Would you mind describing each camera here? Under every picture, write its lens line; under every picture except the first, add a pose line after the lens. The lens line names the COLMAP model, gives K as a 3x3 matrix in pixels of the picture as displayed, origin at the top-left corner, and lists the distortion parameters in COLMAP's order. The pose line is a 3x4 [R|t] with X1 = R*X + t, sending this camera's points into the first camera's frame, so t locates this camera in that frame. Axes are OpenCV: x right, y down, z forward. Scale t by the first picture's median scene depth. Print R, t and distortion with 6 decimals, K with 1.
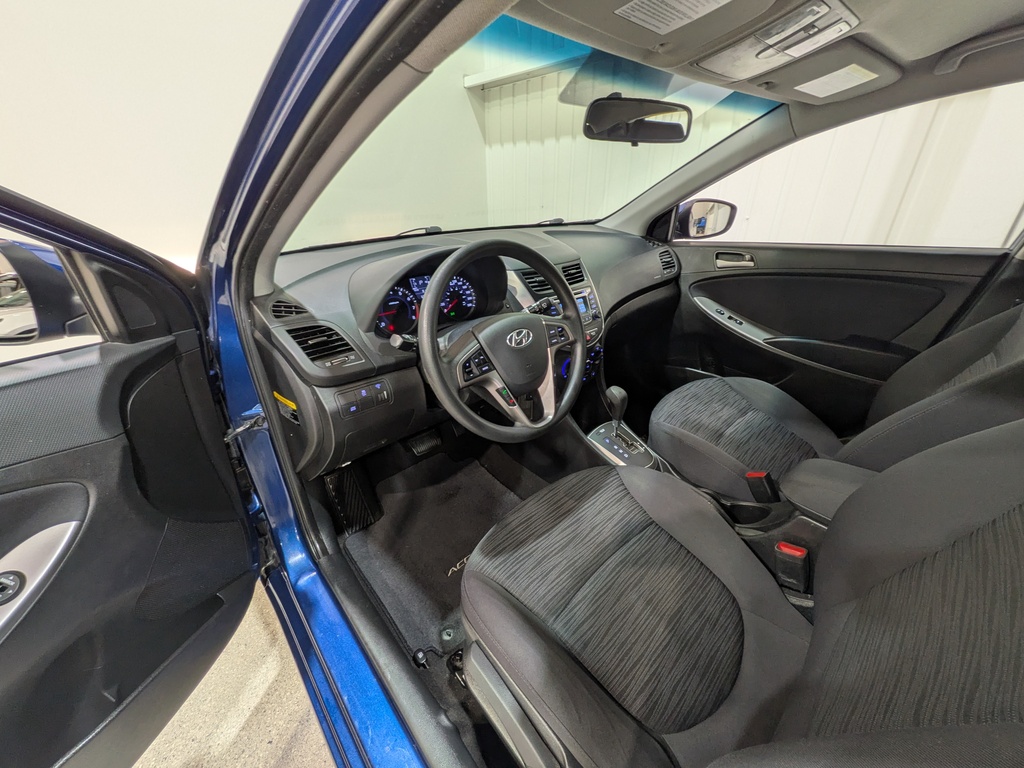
lens RADIAL K [[402.2, 0, 513.9], [0, 402.2, 381.1], [0, 0, 1]] dist [0.000829, -0.000068]
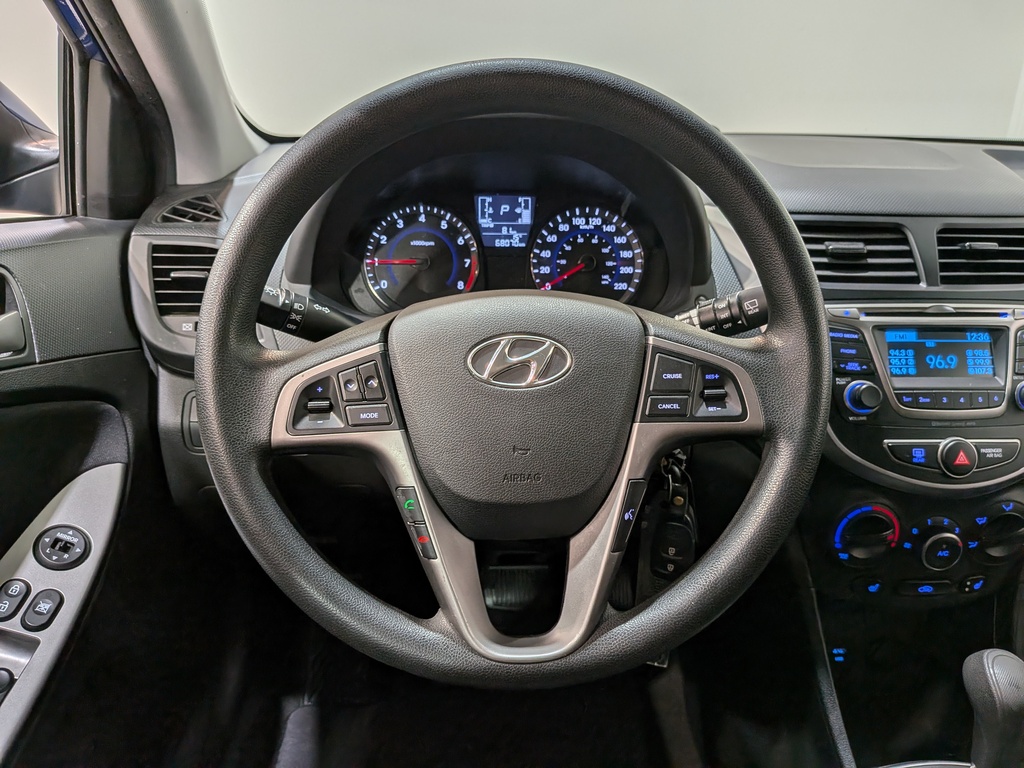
lens RADIAL K [[736.7, 0, 511.0], [0, 736.7, 403.6], [0, 0, 1]] dist [0.086631, -0.159781]
pose [[0.767062, 0.246578, -0.592297, 0.264832], [-0.299204, 0.954140, 0.009728, -0.057007], [0.567533, 0.169756, 0.805661, 0.387519]]
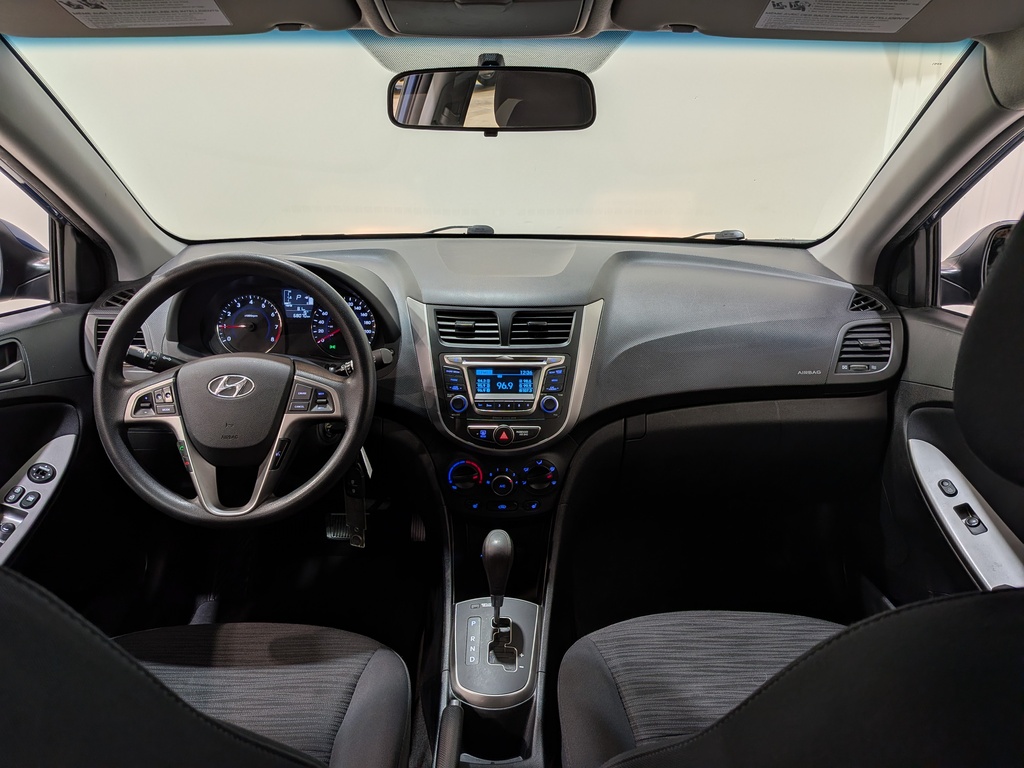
lens RADIAL K [[729.8, 0, 512.0], [0, 729.8, 384.0], [0, 0, 1]] dist [0.094465, -0.179510]
pose [[0.748474, 0.230663, -0.621756, 0.892991], [-0.306995, 0.951567, -0.016544, -0.178223], [0.587827, 0.203259, 0.783036, 0.182468]]
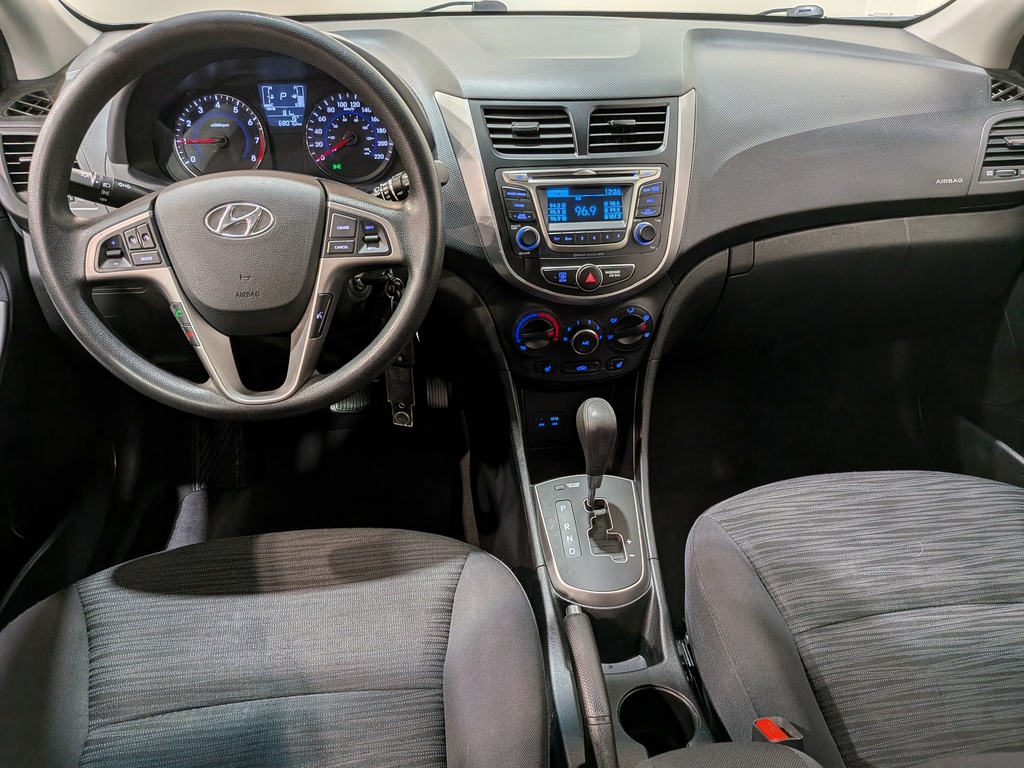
lens RADIAL K [[736.7, 0, 511.0], [0, 736.7, 403.6], [0, 0, 1]] dist [0.086631, -0.159781]
pose [[0.819277, 0.321149, -0.475024, 0.588912], [-0.267795, 0.946841, 0.178263, -0.106694], [0.507021, -0.018837, 0.861728, 0.265551]]
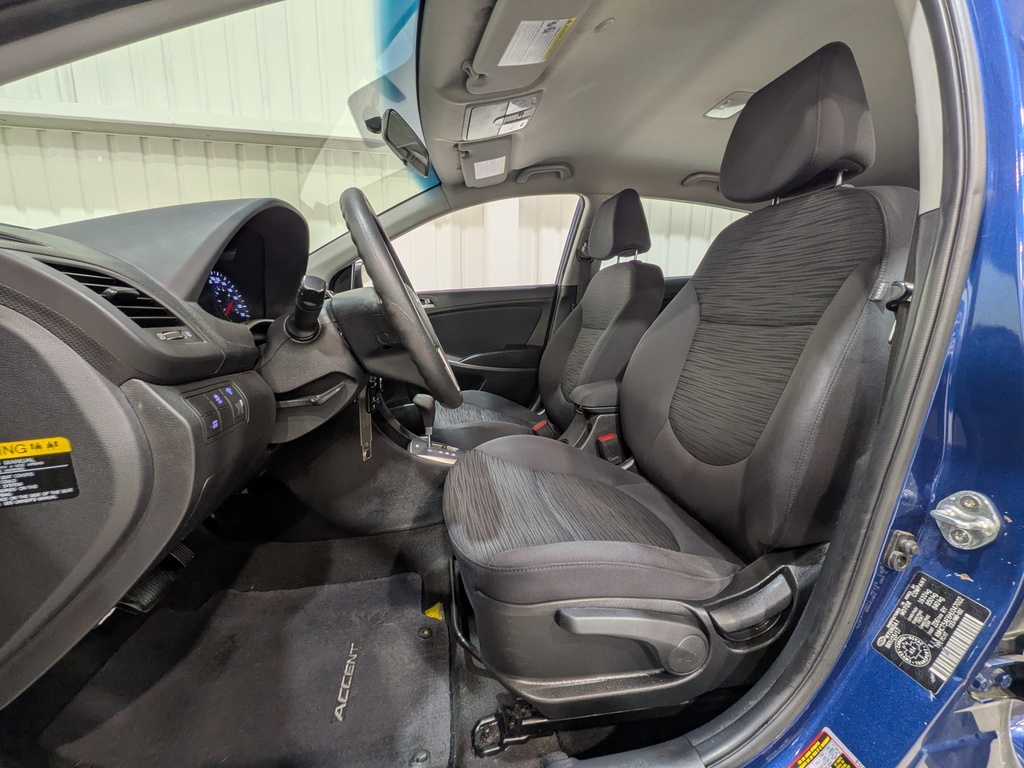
lens RADIAL K [[402.2, 0, 513.9], [0, 402.2, 381.1], [0, 0, 1]] dist [0.000829, -0.000068]
pose [[0.517920, -0.138507, 0.844141, -0.486072], [0.375660, 0.923386, -0.078976, 0.157867], [-0.768530, 0.358013, 0.530272, 0.300514]]
